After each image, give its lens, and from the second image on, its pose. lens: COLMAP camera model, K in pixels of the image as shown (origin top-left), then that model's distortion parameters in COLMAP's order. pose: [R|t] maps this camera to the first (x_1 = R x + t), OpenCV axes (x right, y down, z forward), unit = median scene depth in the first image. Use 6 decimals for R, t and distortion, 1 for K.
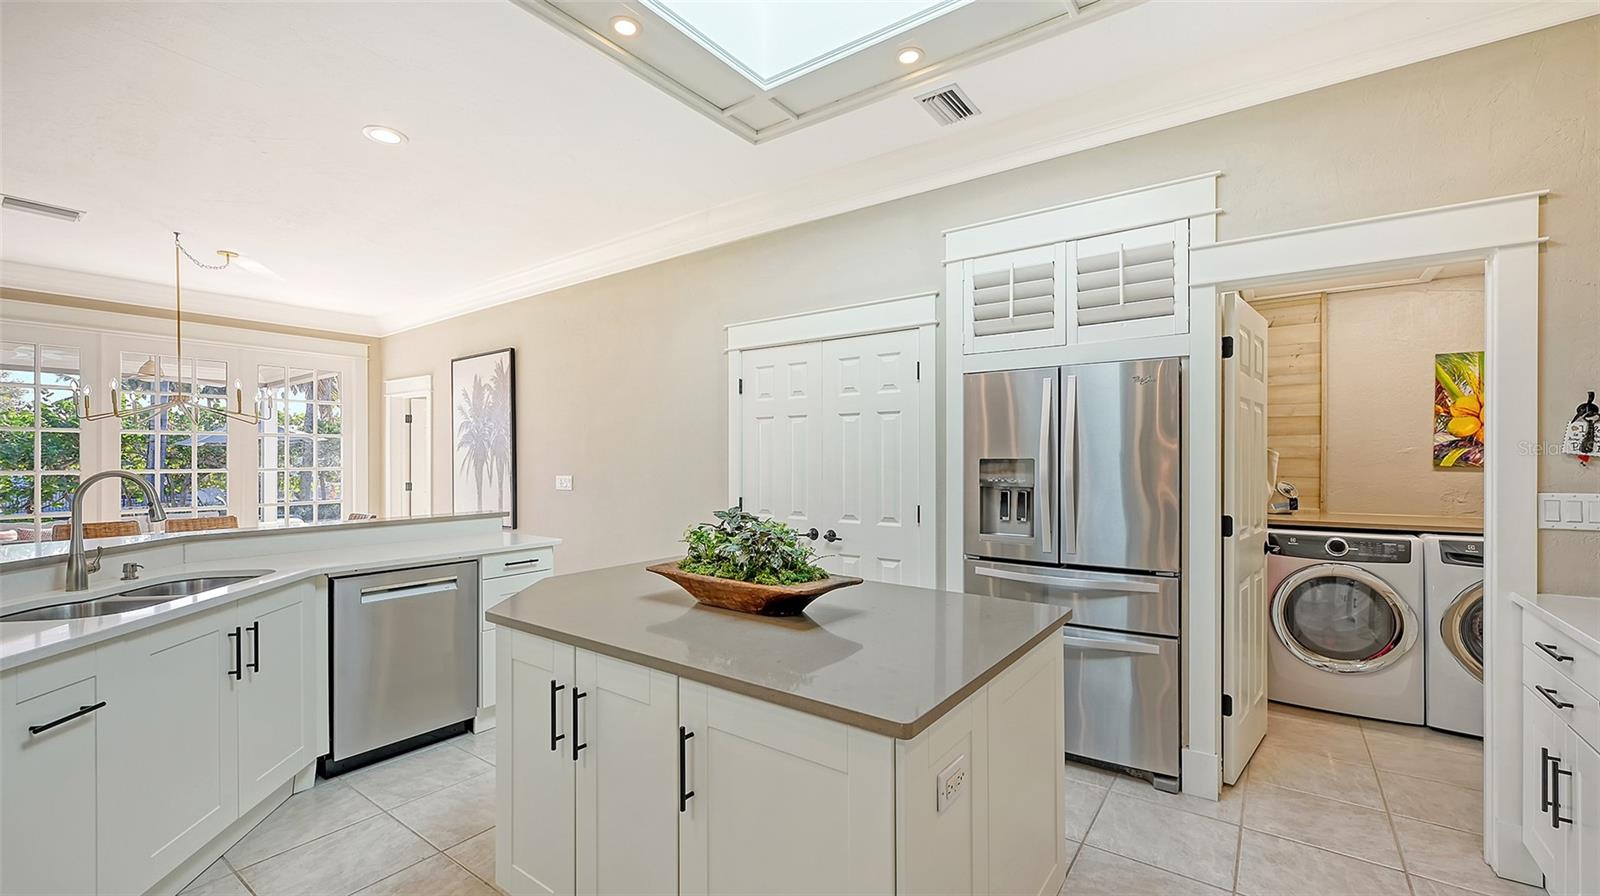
lens RADIAL K [[658.5, 0, 800.0], [0, 658.5, 448.0], [0, 0, 1]] dist [0.001584, 0.000617]
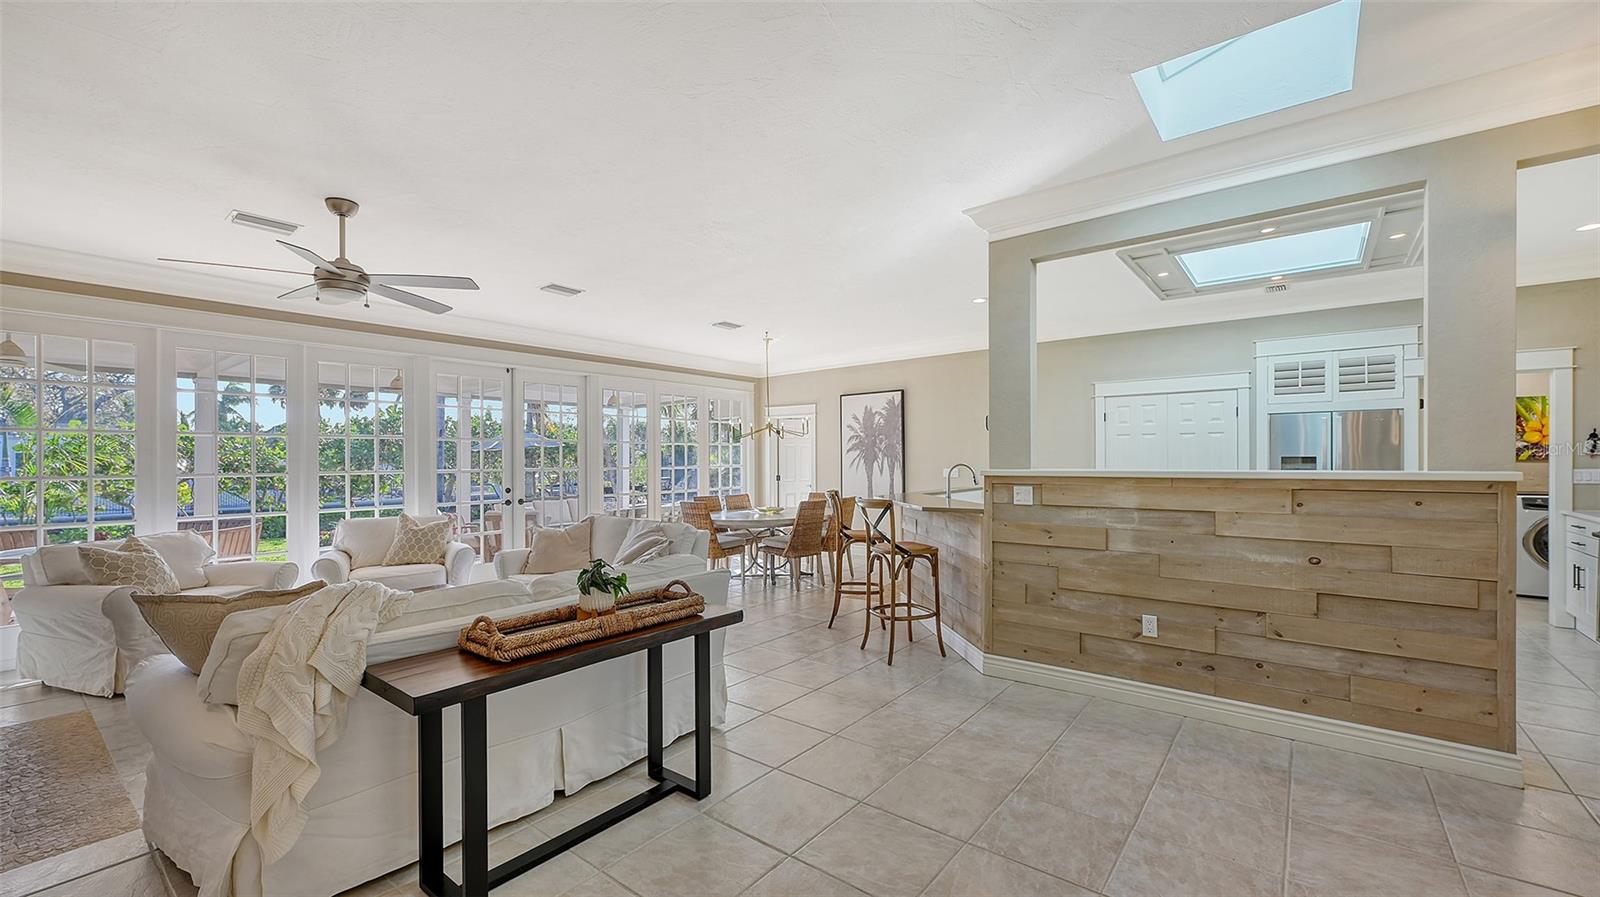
lens RADIAL K [[640.4, 0, 800.0], [0, 640.4, 448.5], [0, 0, 1]] dist [0.001486, -0.000032]
pose [[0.998946, -0.006304, -0.045474, -0.921107], [0.006381, 0.999978, 0.001545, -0.018084], [0.045464, -0.001833, 0.998964, -0.848337]]
